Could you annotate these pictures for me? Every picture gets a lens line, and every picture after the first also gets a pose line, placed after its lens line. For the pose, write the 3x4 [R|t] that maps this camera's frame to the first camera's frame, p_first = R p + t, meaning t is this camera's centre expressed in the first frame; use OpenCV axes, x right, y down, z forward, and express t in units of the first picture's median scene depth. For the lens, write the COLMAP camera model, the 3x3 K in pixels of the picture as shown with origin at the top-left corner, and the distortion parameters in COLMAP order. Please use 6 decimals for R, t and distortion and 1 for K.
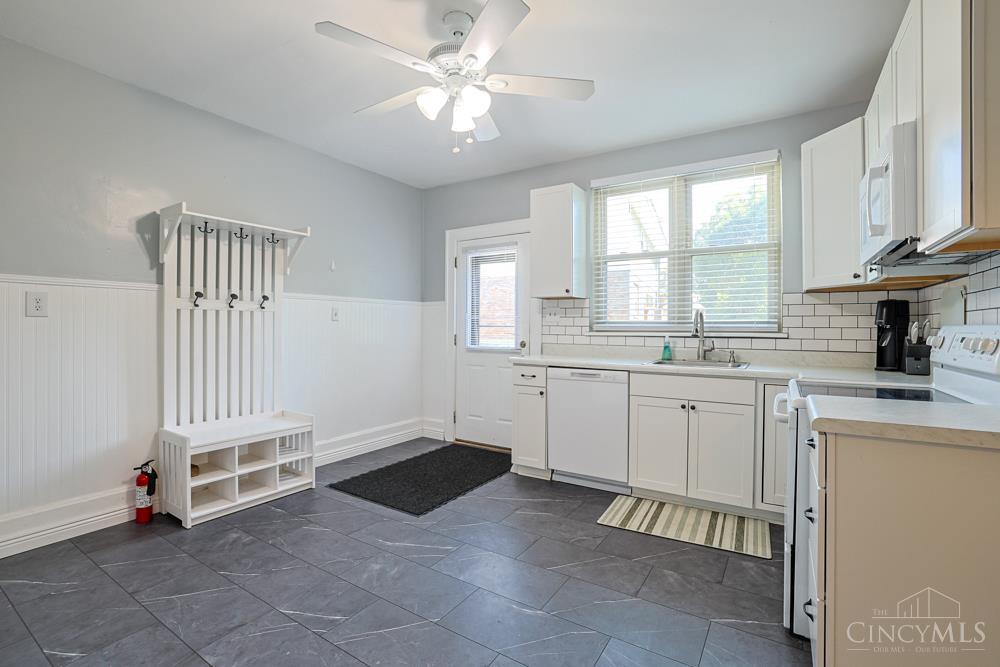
lens RADIAL K [[455.0, 0, 493.5], [0, 455.0, 334.4], [0, 0, 1]] dist [-0.045901, 0.015880]
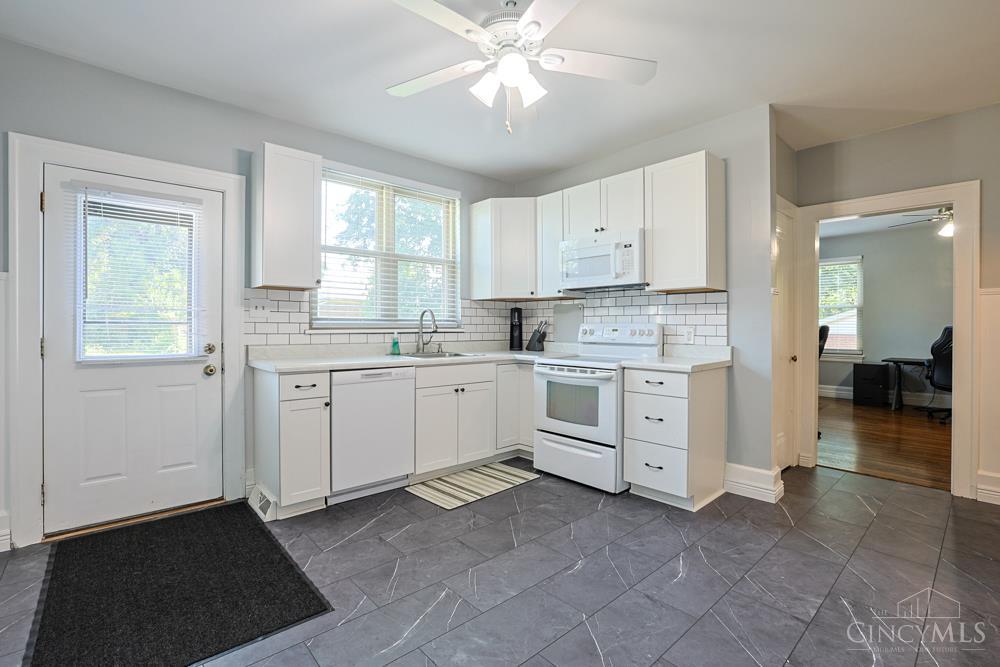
lens RADIAL K [[455.0, 0, 497.6], [0, 455.0, 331.0], [0, 0, 1]] dist [-0.045901, 0.015880]
pose [[0.260689, -0.015610, 0.965297, -0.675585], [0.012943, 0.999836, 0.012673, -0.011508], [-0.965336, 0.009190, 0.260848, 0.543916]]
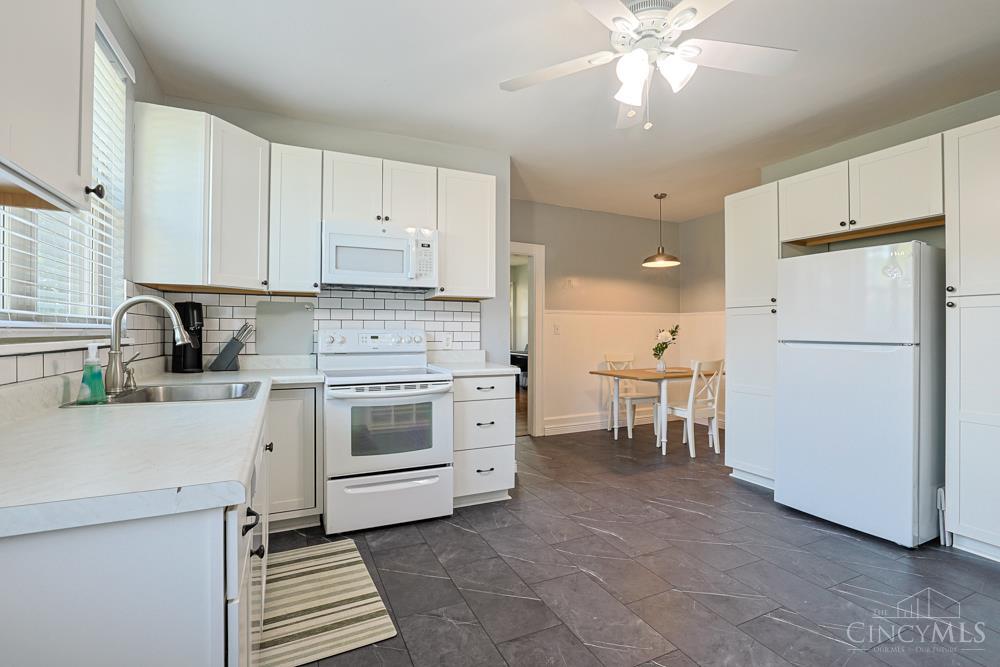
lens RADIAL K [[455.0, 0, 494.4], [0, 455.0, 330.6], [0, 0, 1]] dist [-0.045901, 0.015880]
pose [[-0.844754, -0.005563, 0.535126, -0.203101], [0.000276, 0.999941, 0.010831, -0.020833], [-0.535155, 0.009298, -0.844703, 1.301980]]
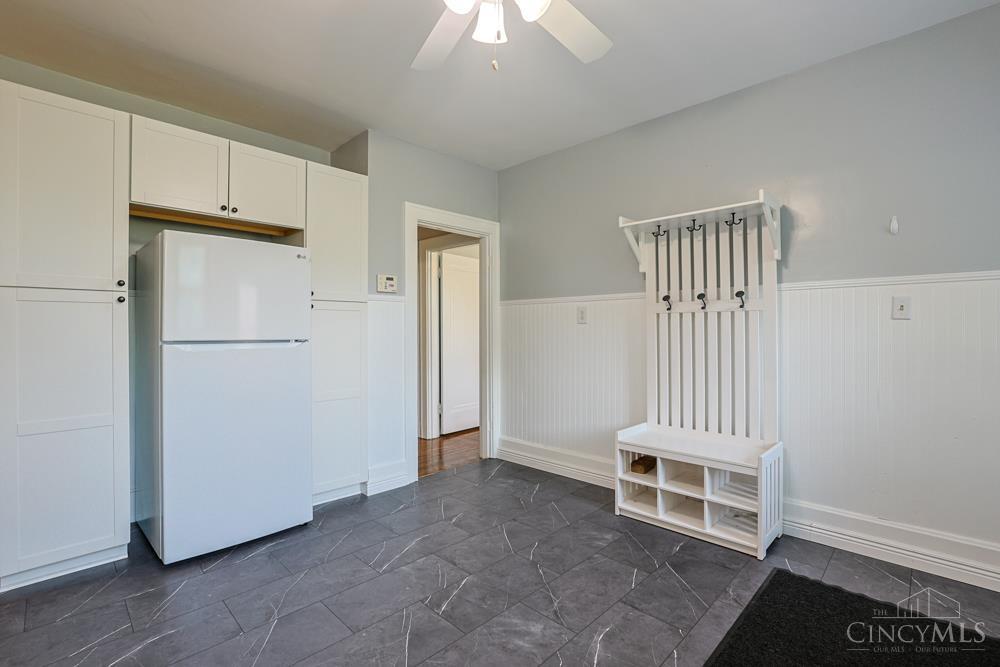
lens RADIAL K [[455.0, 0, 492.8], [0, 455.0, 329.0], [0, 0, 1]] dist [-0.045901, 0.015880]
pose [[-0.201521, -0.001506, -0.979483, 0.393103], [-0.010945, 0.999940, 0.000714, -0.014965], [0.979423, 0.010865, -0.201525, 0.783728]]
